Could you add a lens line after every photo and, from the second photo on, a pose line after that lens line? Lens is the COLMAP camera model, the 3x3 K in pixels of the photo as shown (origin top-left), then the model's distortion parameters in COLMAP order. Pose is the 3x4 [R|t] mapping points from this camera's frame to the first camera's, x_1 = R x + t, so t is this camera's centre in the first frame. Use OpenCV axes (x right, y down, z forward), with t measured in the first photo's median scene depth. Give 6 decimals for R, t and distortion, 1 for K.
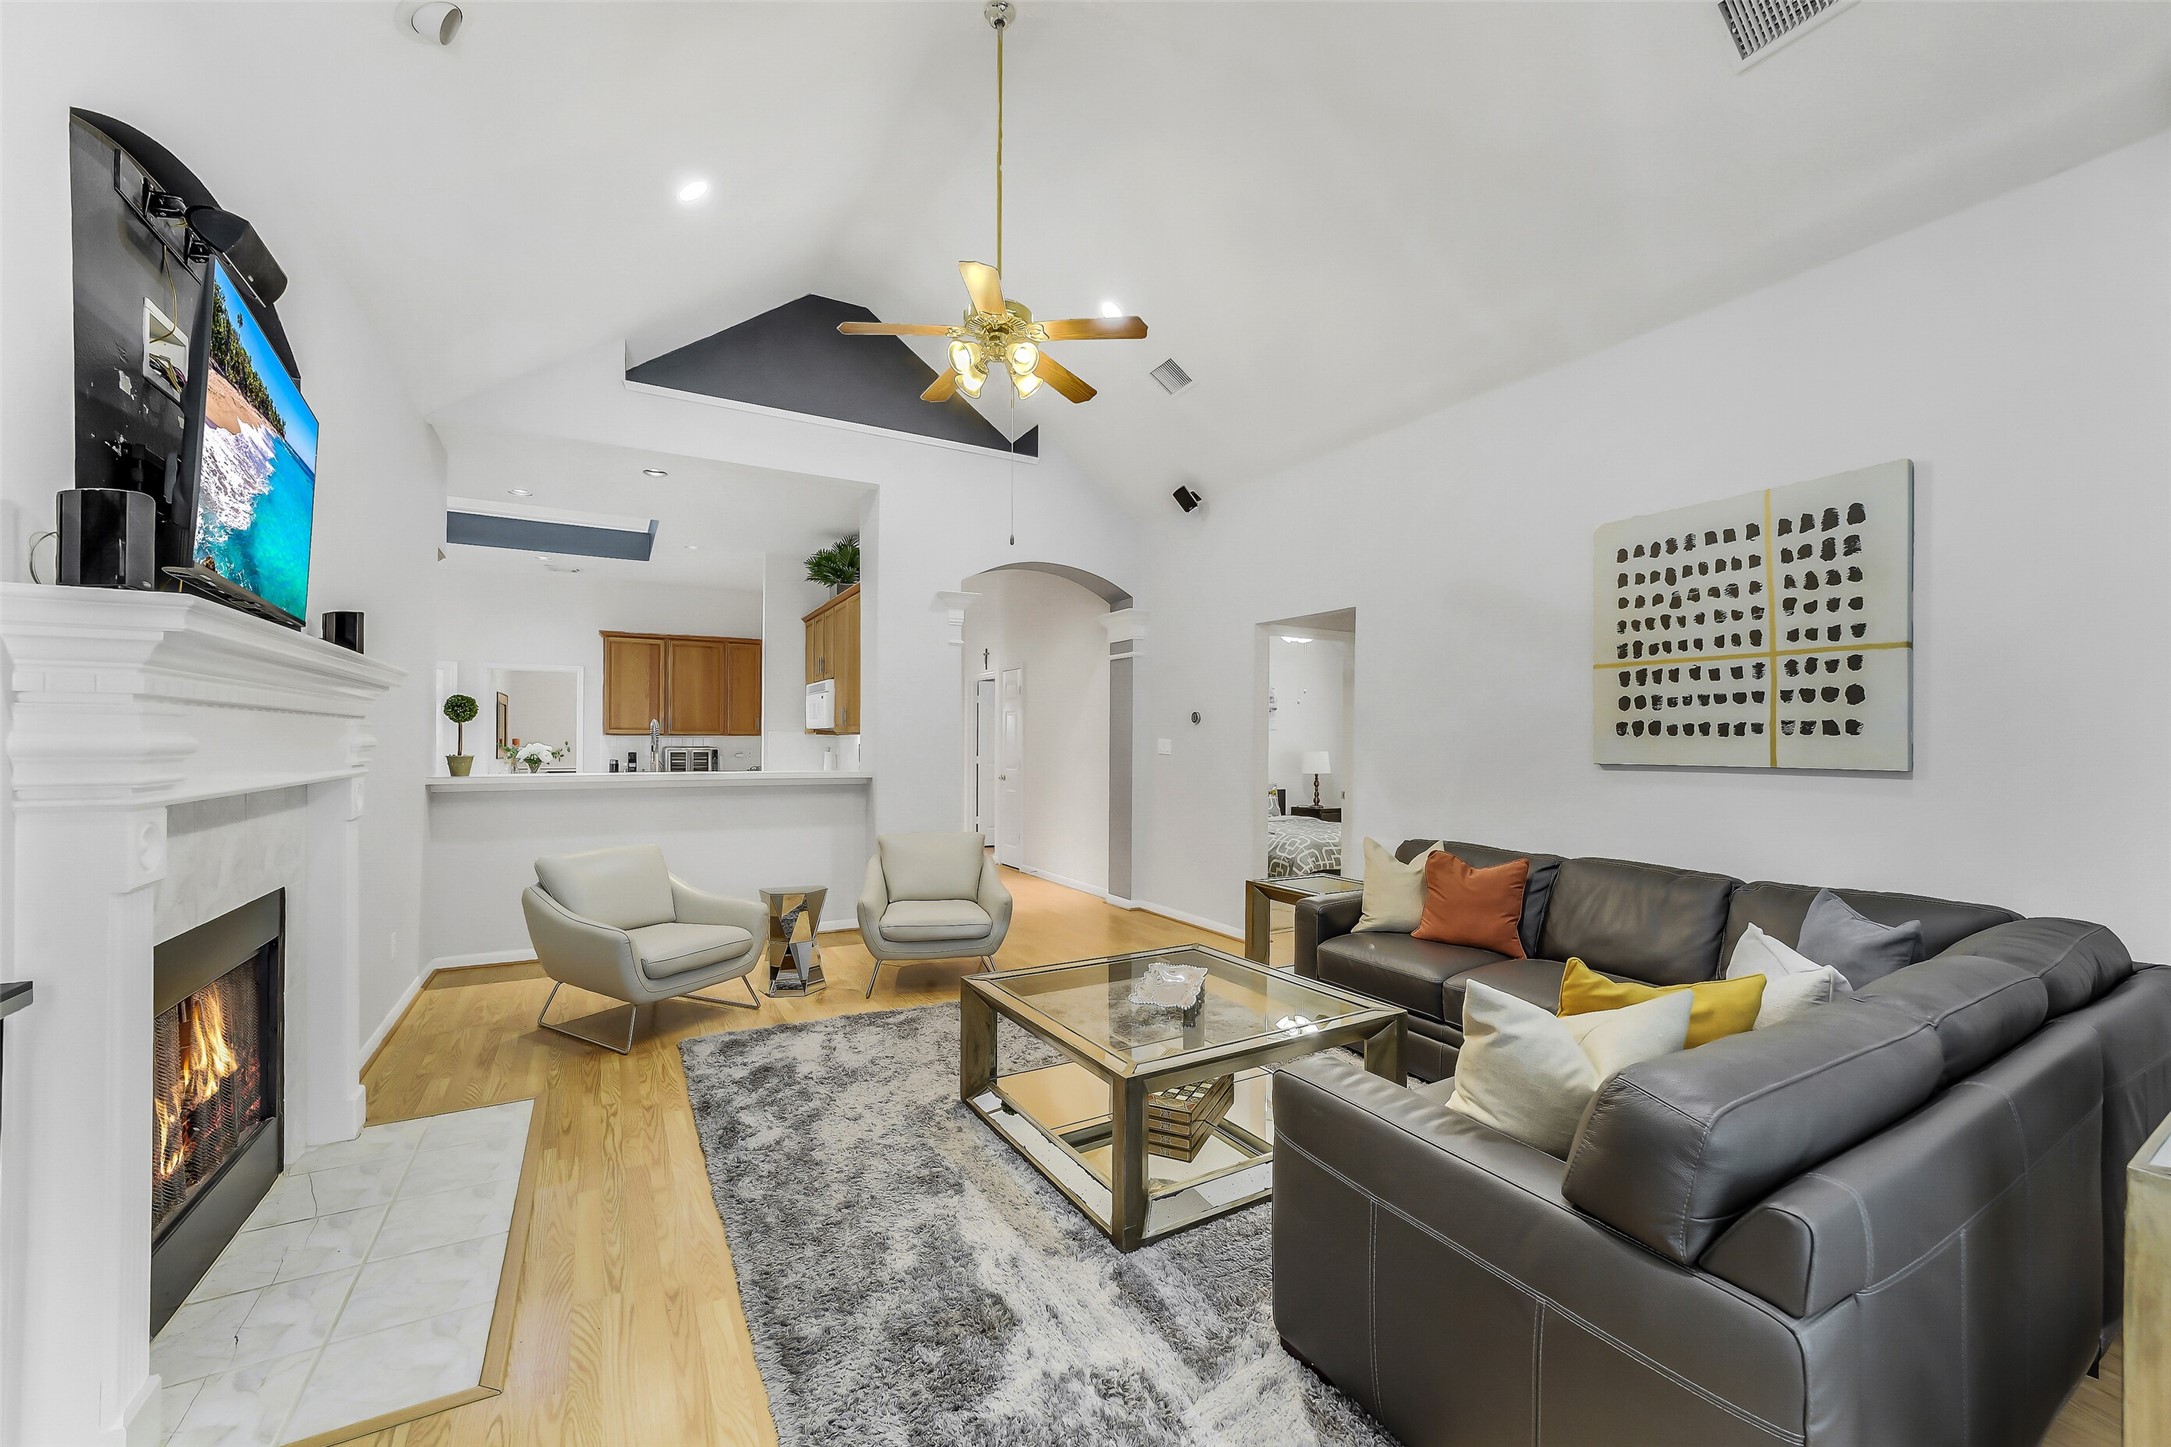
lens RADIAL K [[846.5, 0, 1083.6], [0, 846.5, 736.9], [0, 0, 1]] dist [-0.004212, 0.001443]
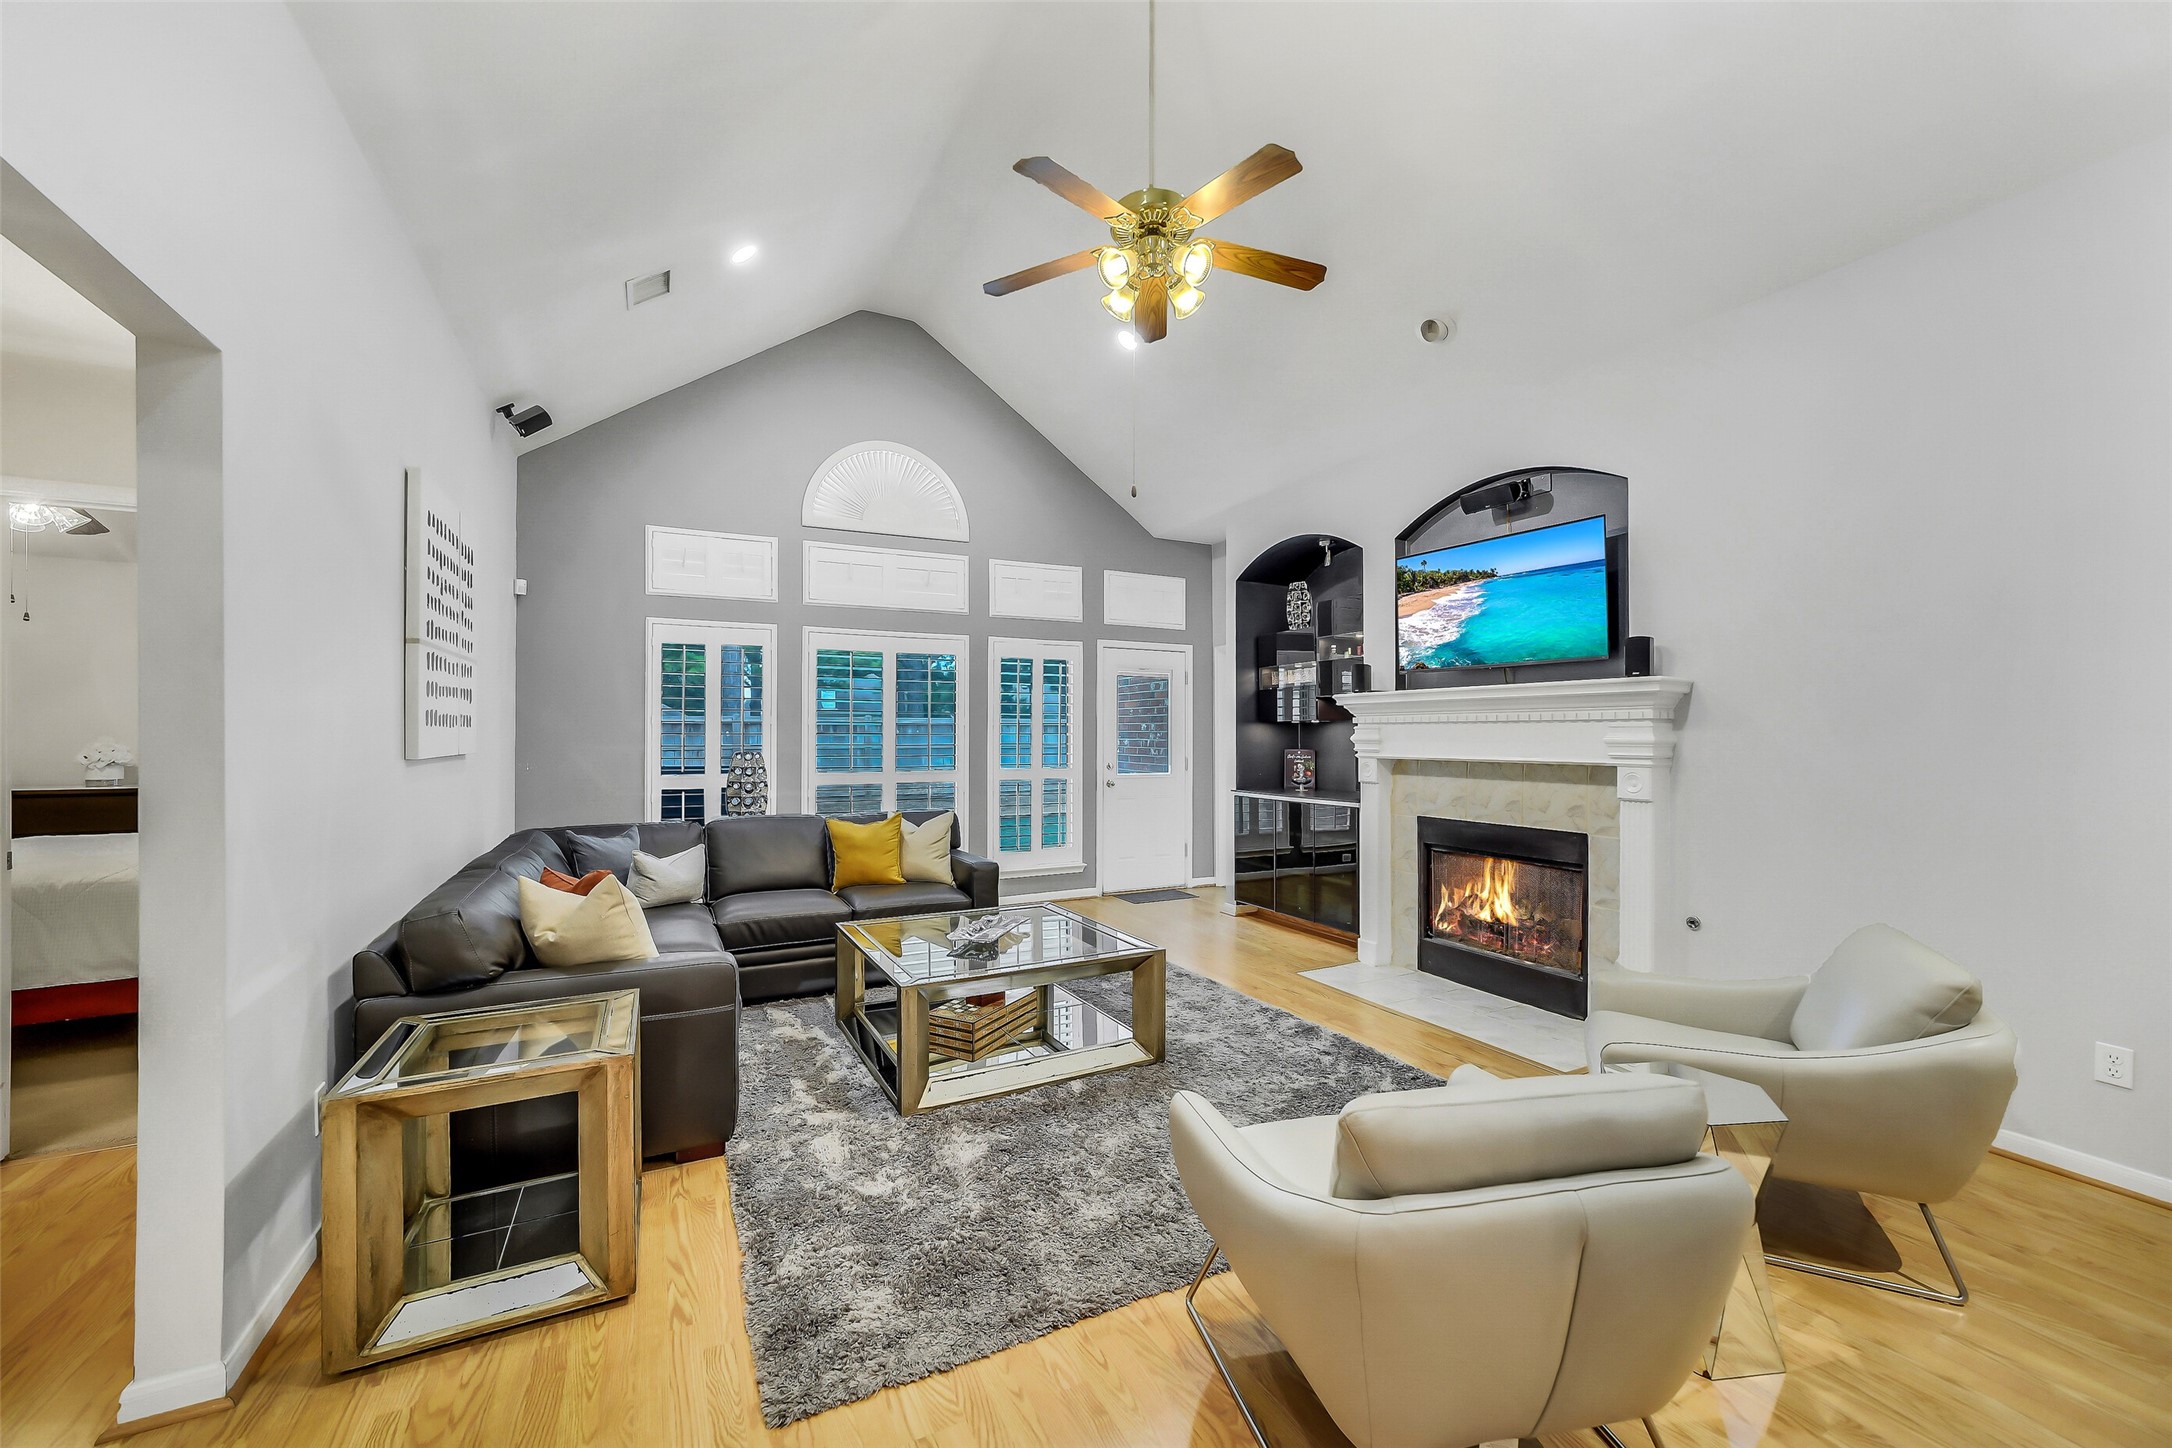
lens RADIAL K [[846.9, 0, 1099.0], [0, 846.9, 727.2], [0, 0, 1]] dist [-0.004212, 0.001443]
pose [[-0.999203, -0.006977, 0.039290, -0.098735], [-0.007501, 0.999885, -0.013193, 0.007057], [-0.039194, -0.013477, -0.999141, 2.031119]]
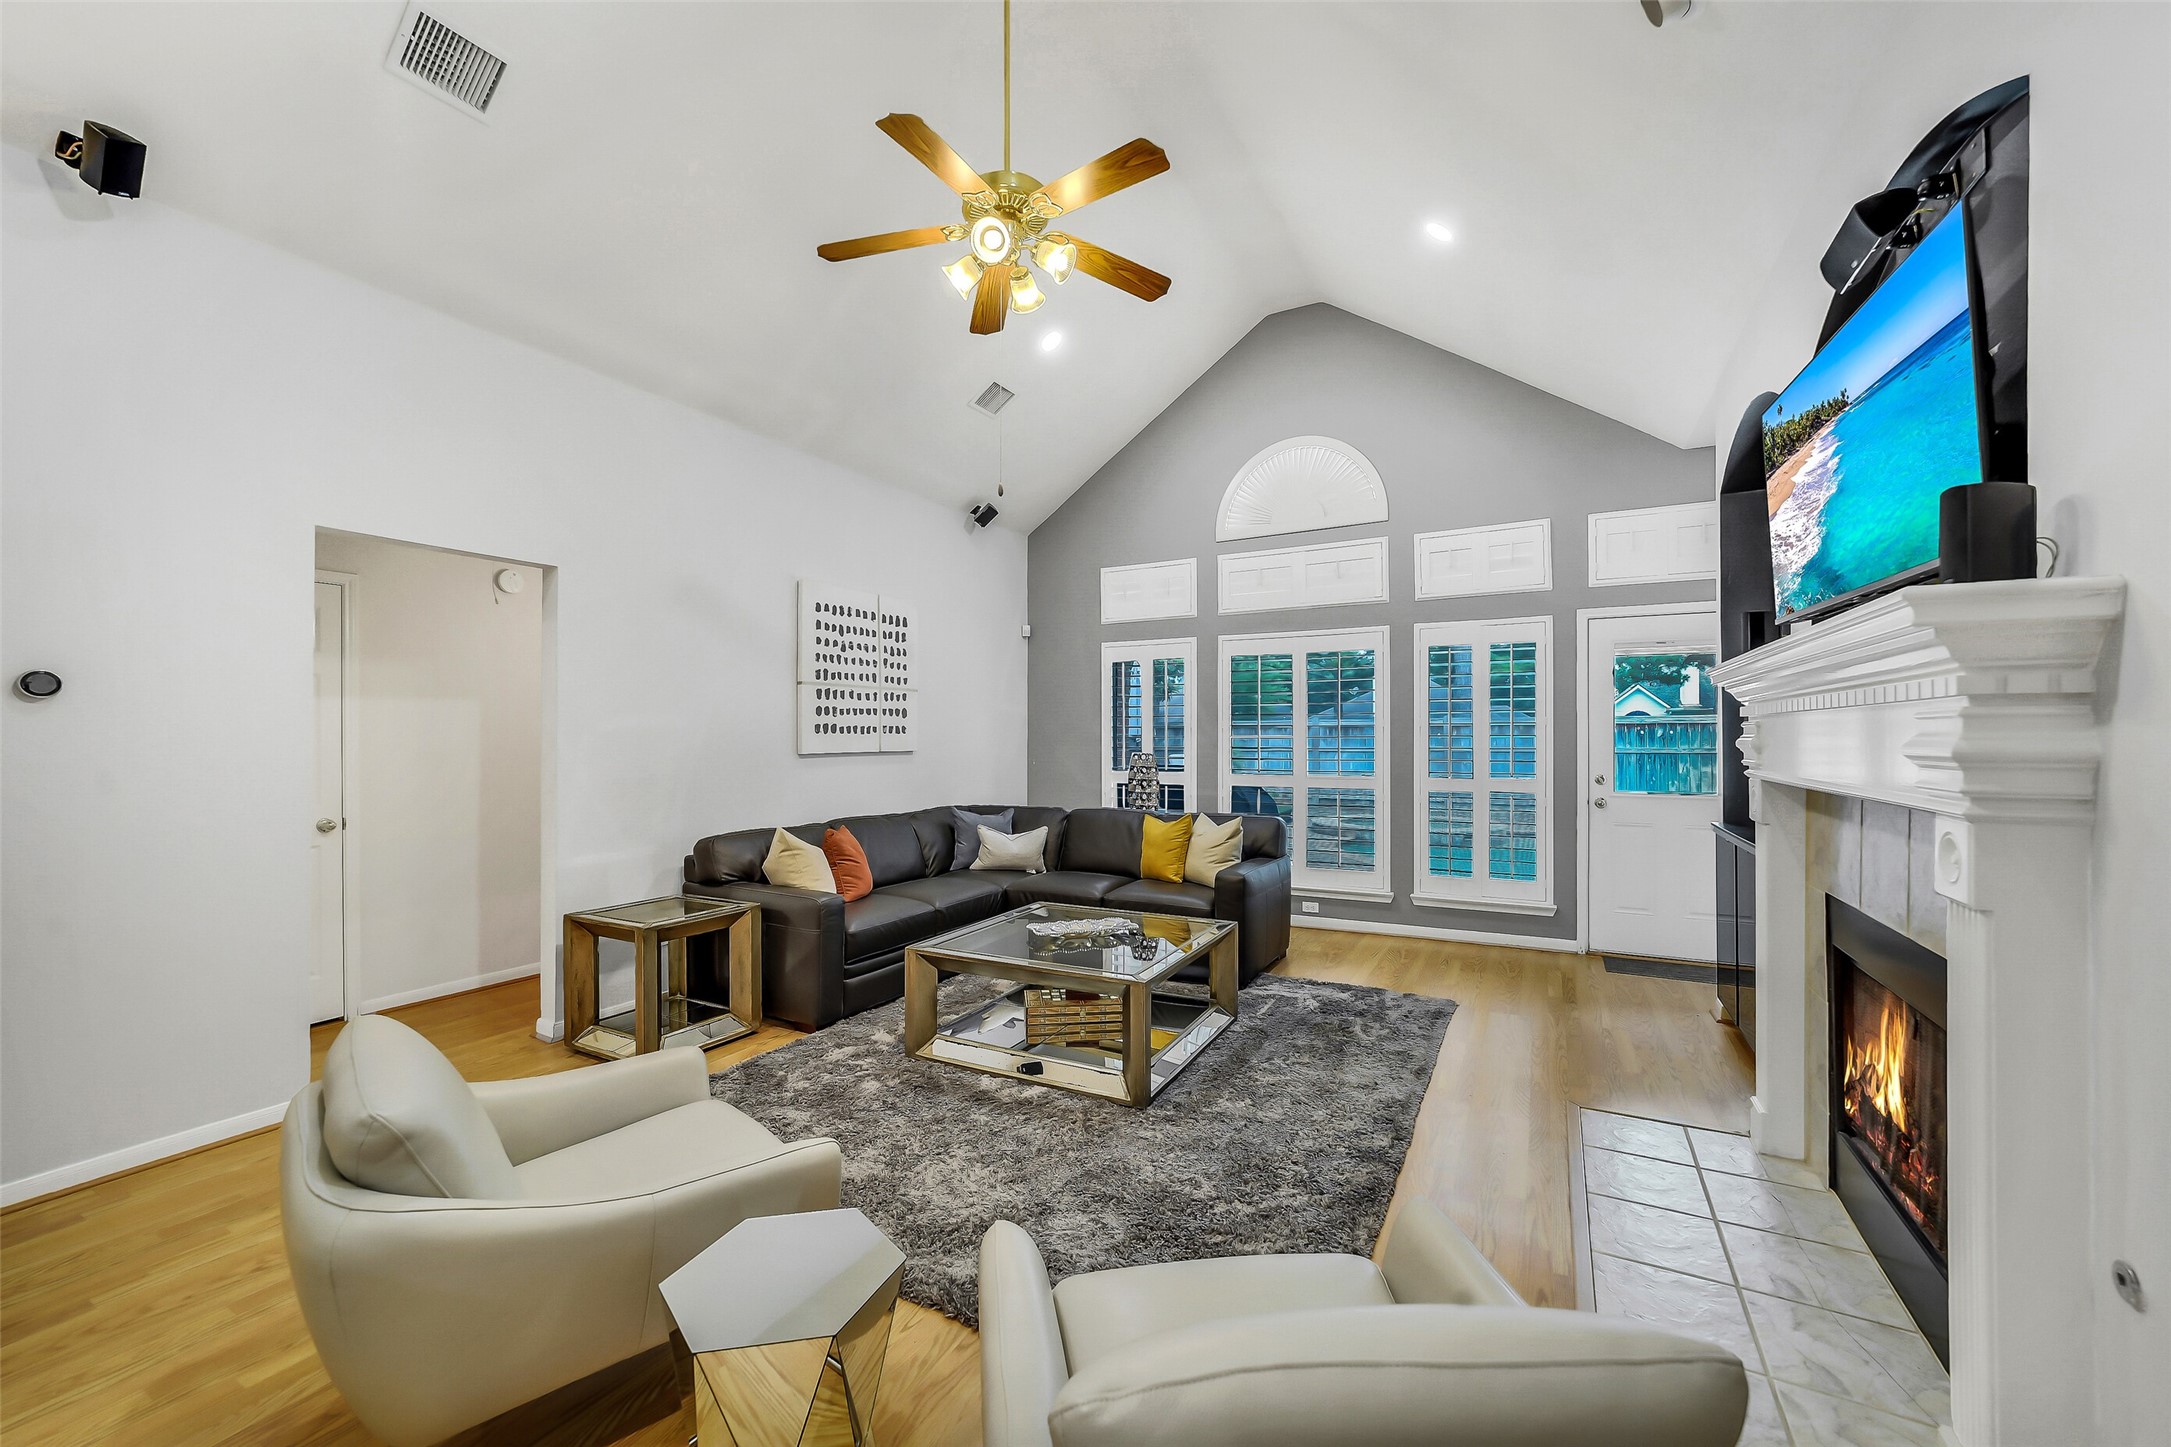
lens RADIAL K [[846.5, 0, 1086.6], [0, 846.5, 734.5], [0, 0, 1]] dist [-0.004212, 0.001443]
pose [[-0.521664, -0.002908, 0.853146, -0.905711], [-0.004708, 0.999989, 0.000530, -0.002847], [-0.853138, -0.003740, -0.521672, 1.502460]]
